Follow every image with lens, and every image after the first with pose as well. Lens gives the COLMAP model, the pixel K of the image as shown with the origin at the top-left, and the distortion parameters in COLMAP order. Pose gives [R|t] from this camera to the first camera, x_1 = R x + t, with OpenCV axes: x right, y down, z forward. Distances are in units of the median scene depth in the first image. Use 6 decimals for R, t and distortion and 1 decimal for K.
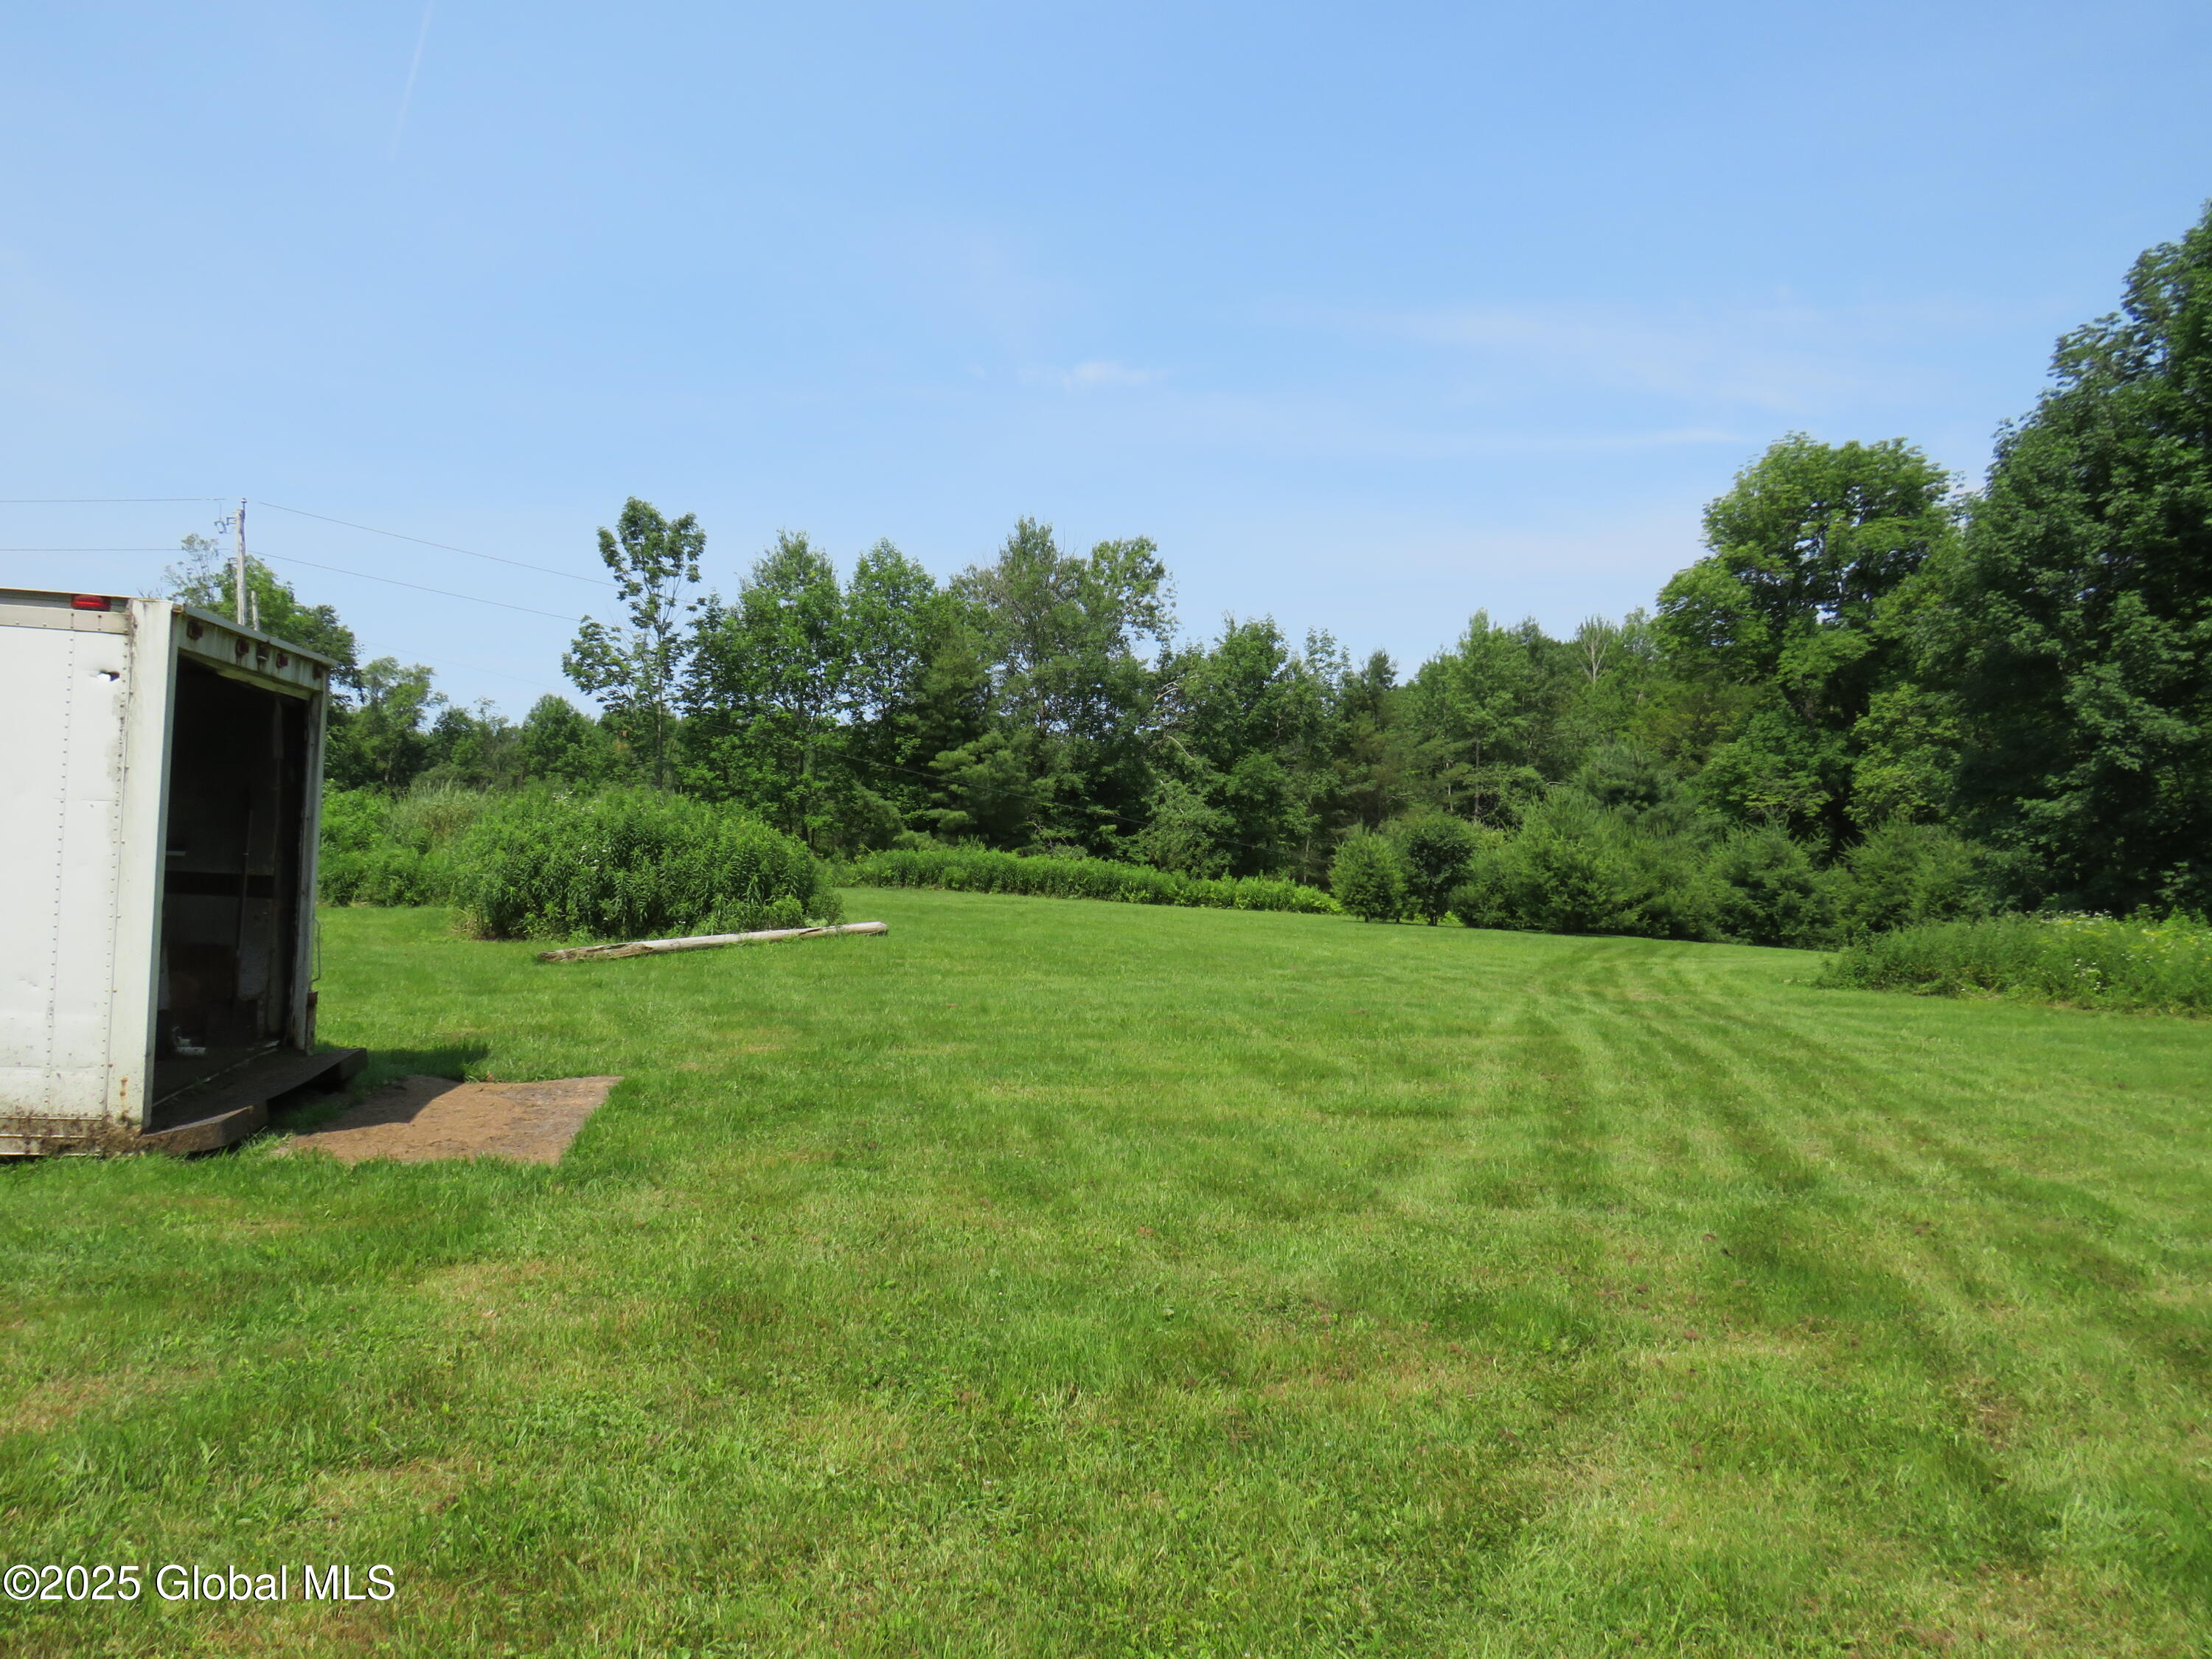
lens RADIAL K [[1566.3, 0, 1106.8], [0, 1566.3, 842.8], [0, 0, 1]] dist [-0.028356, 0.008367]
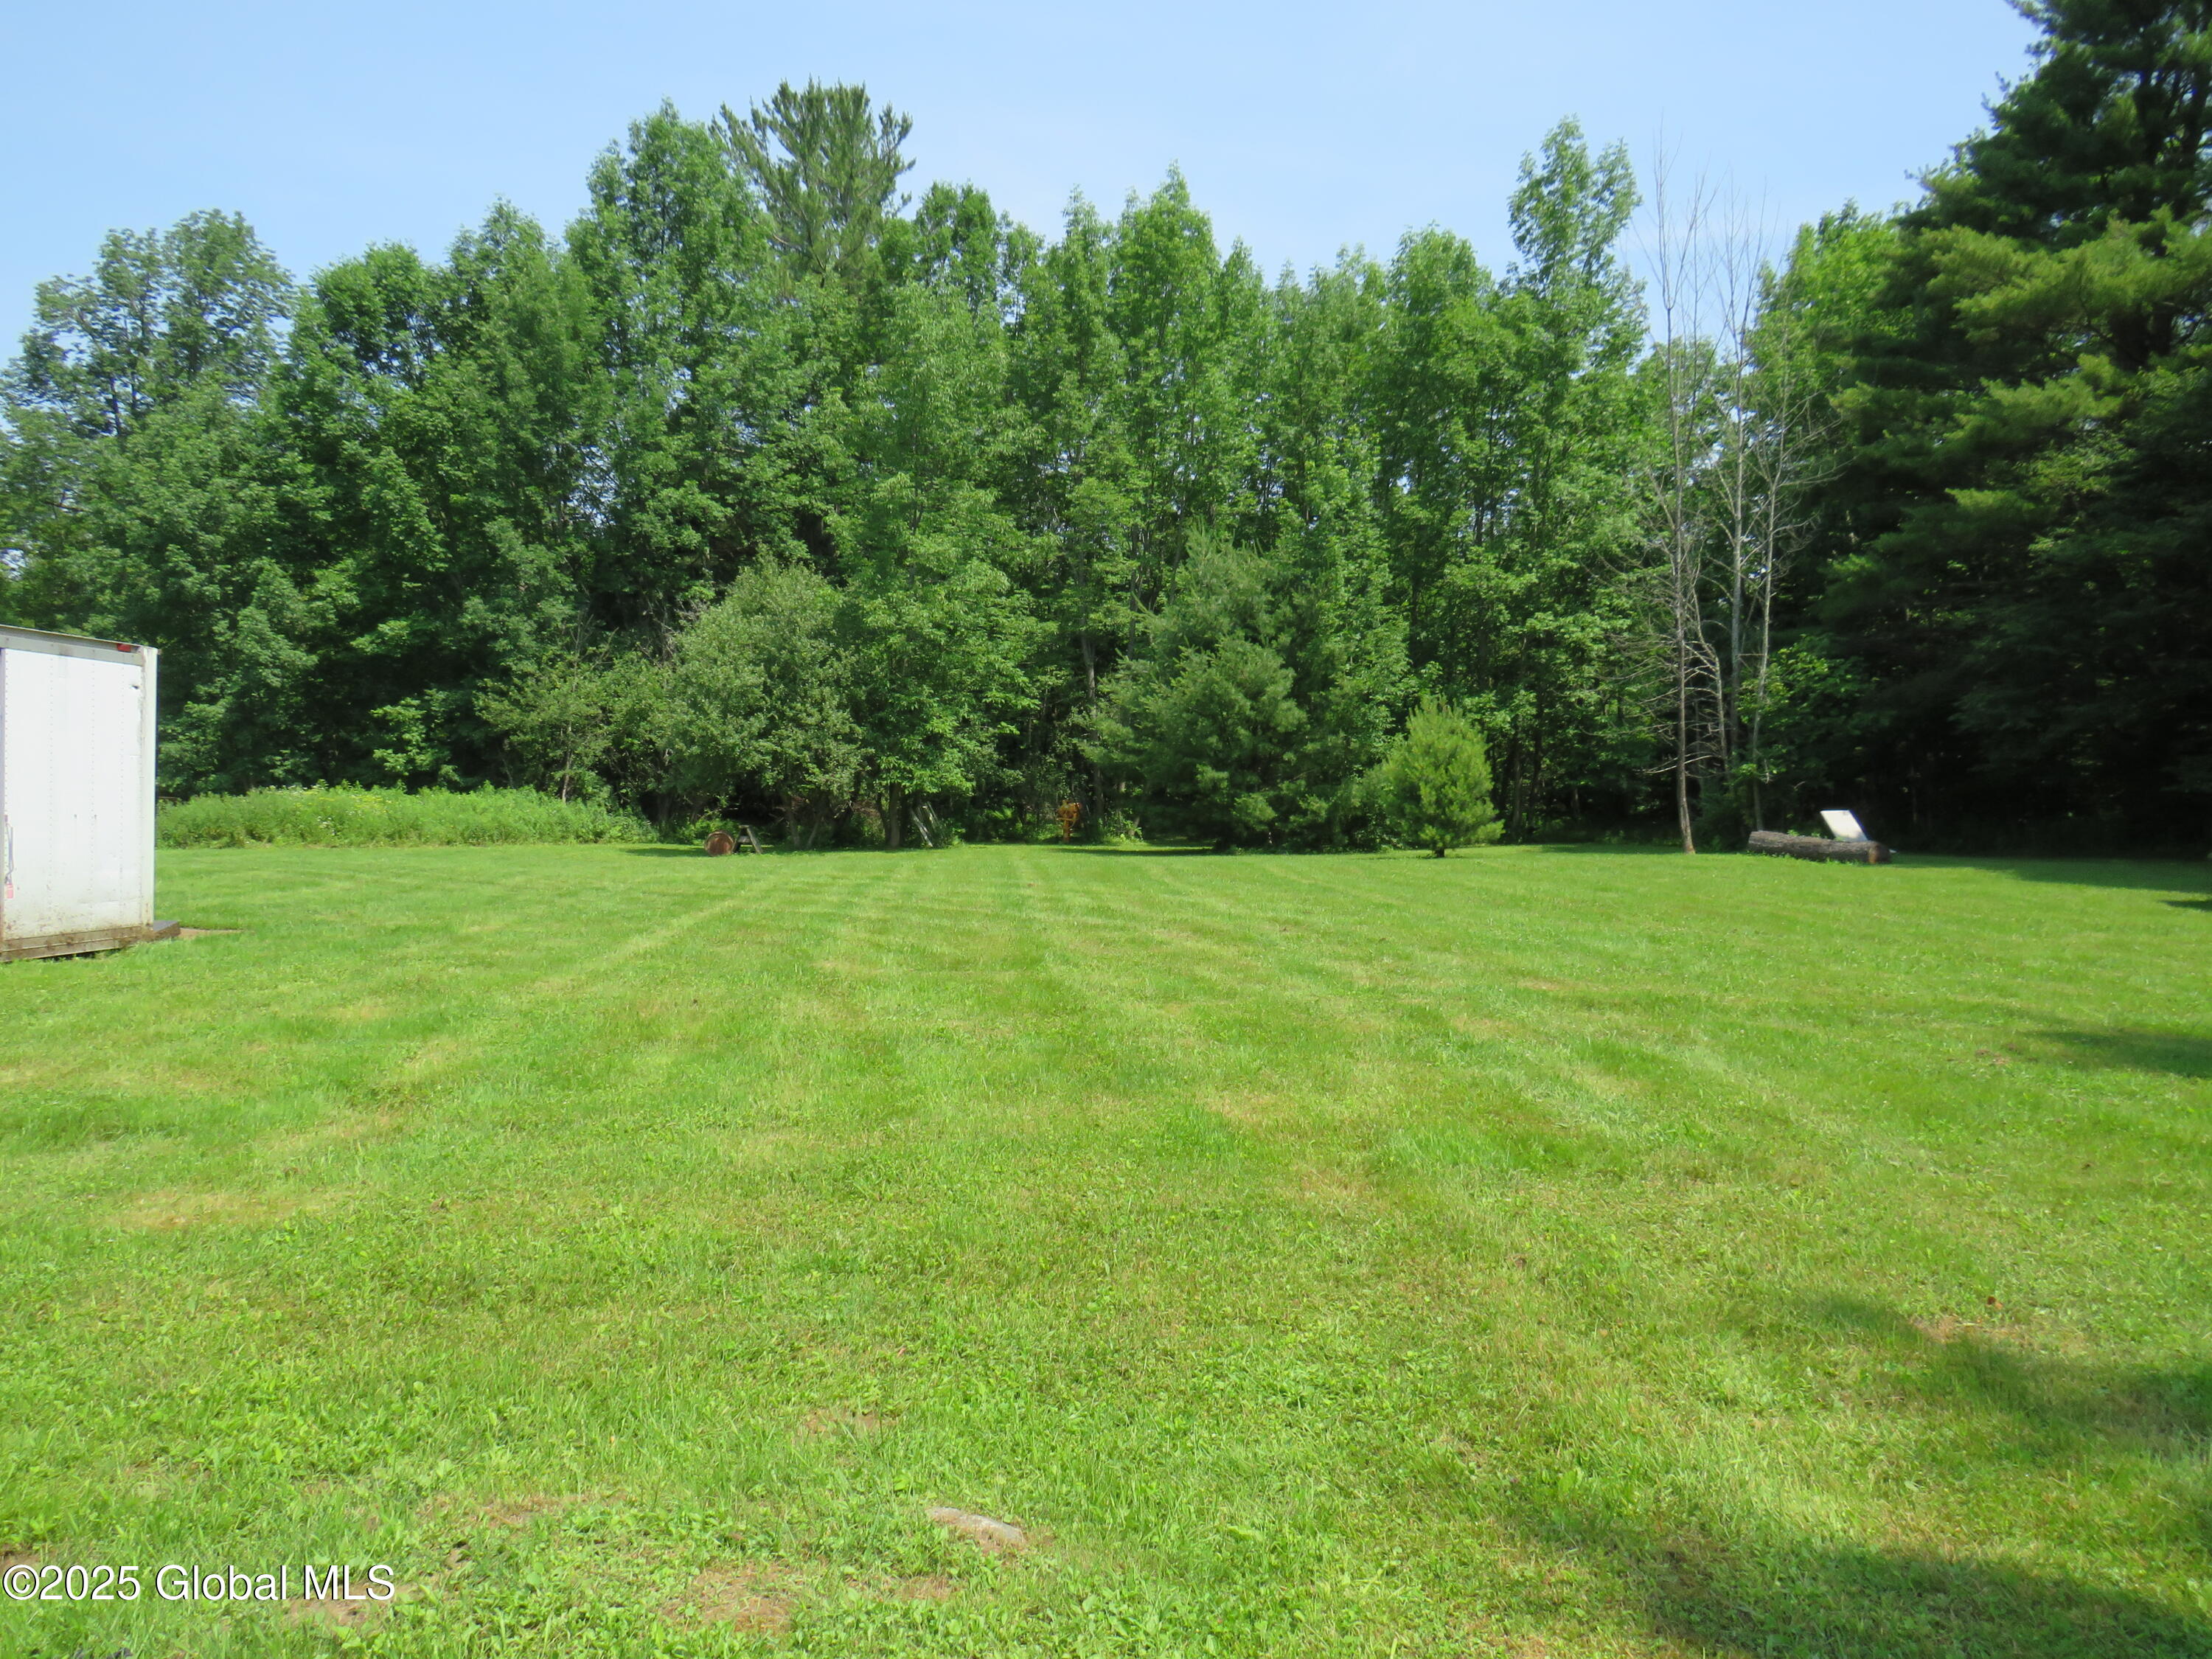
lens RADIAL K [[1566.3, 0, 1094.7], [0, 1566.3, 833.2], [0, 0, 1]] dist [-0.028356, 0.008367]
pose [[0.302505, -0.066697, 0.950811, -0.209801], [-0.003367, 0.997468, 0.071041, -0.007086], [-0.953142, -0.024692, 0.301514, -0.067245]]
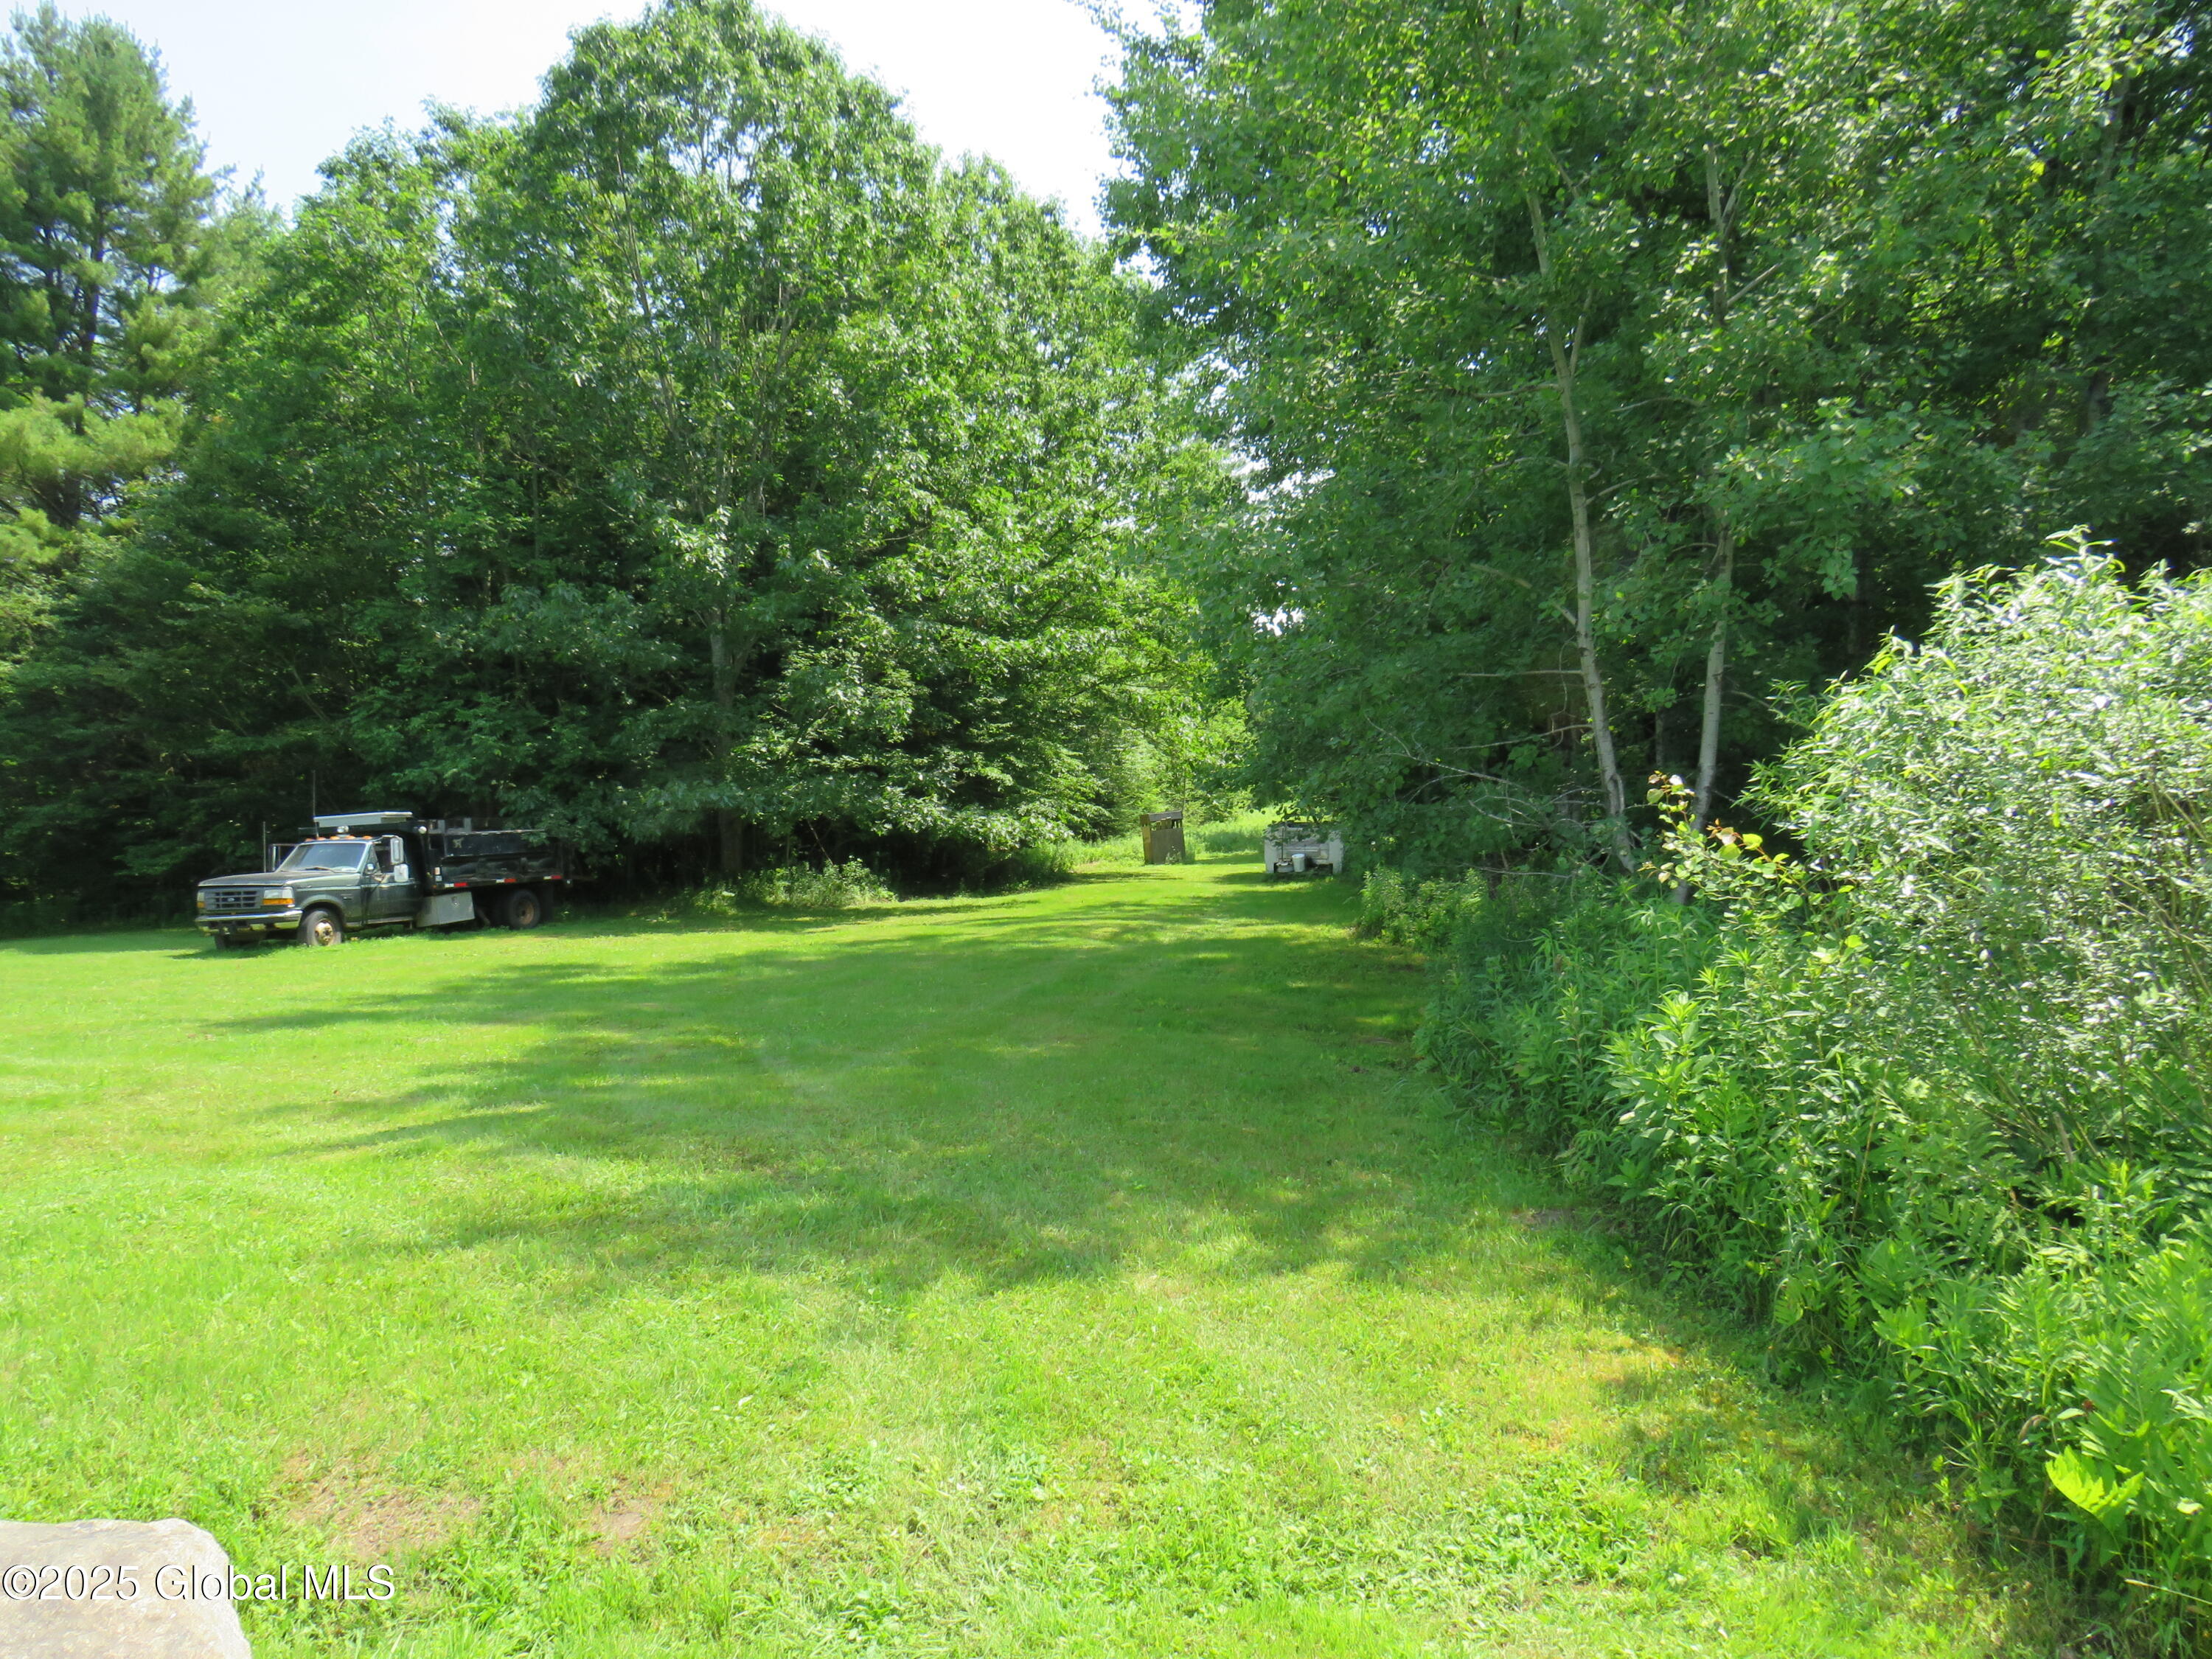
lens RADIAL K [[1566.3, 0, 1107.5], [0, 1566.3, 830.0], [0, 0, 1]] dist [-0.028356, 0.008367]
pose [[-0.798218, -0.004521, 0.602352, -0.292401], [0.006118, 0.999859, 0.015612, -0.010379], [-0.602338, 0.016147, -0.798078, -0.007236]]
